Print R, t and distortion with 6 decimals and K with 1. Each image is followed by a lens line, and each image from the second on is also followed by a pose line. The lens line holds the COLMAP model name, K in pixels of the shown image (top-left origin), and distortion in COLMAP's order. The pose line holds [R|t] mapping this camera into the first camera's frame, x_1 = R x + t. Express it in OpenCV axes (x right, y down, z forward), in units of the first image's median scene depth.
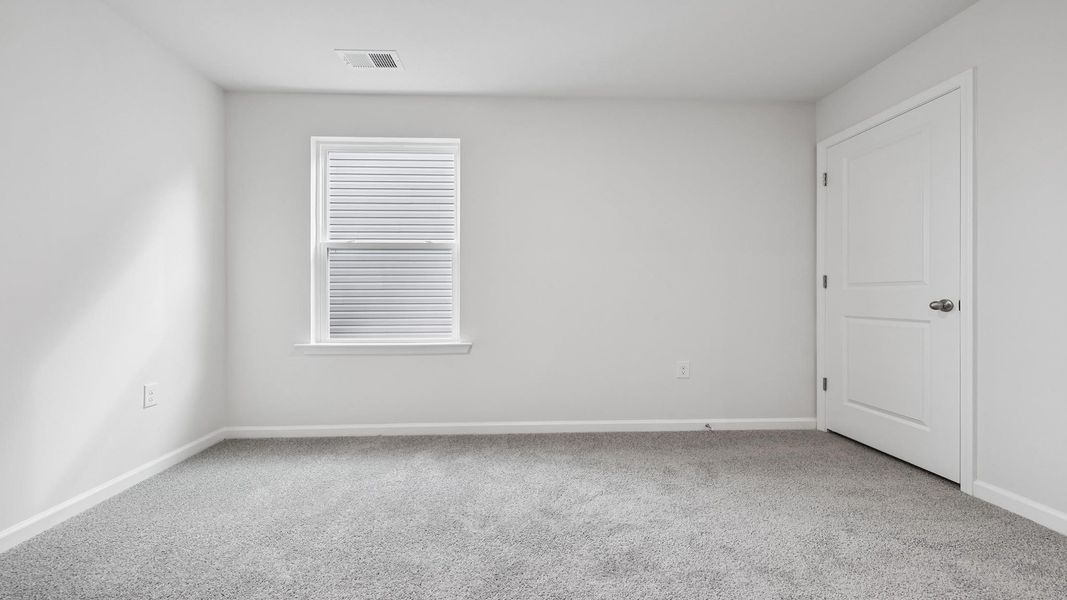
lens RADIAL K [[446.5, 0, 533.5], [0, 446.5, 300.0], [0, 0, 1]] dist [0.000838, -0.000306]
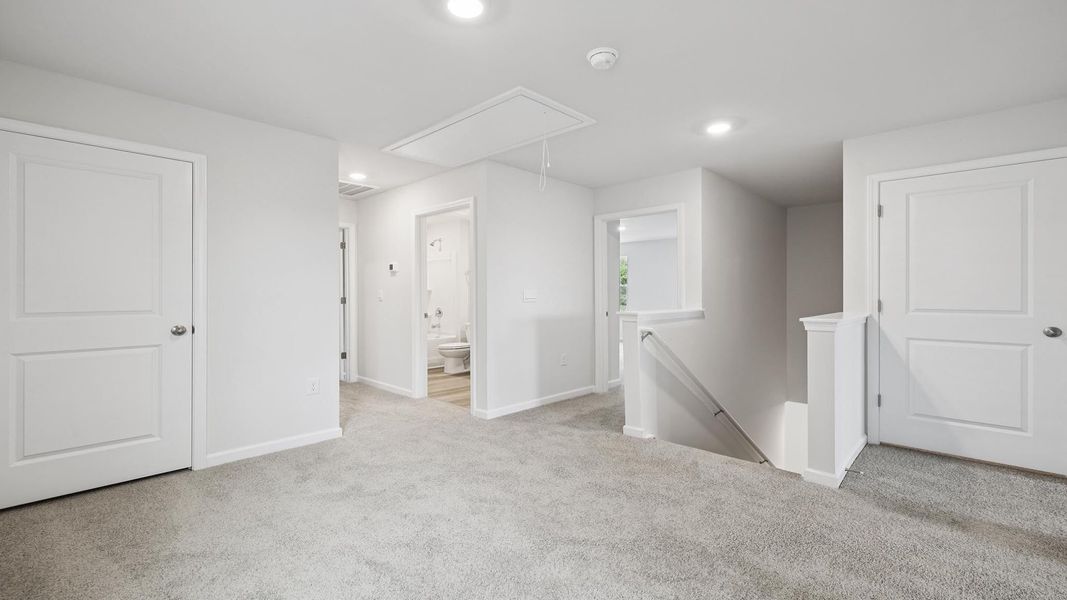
lens RADIAL K [[446.5, 0, 533.5], [0, 446.5, 300.0], [0, 0, 1]] dist [0.000838, -0.000306]
pose [[-0.682595, -0.011567, 0.730706, -0.644279], [0.002968, 0.999823, 0.018599, -0.091098], [-0.730791, 0.014865, -0.682439, 1.110053]]
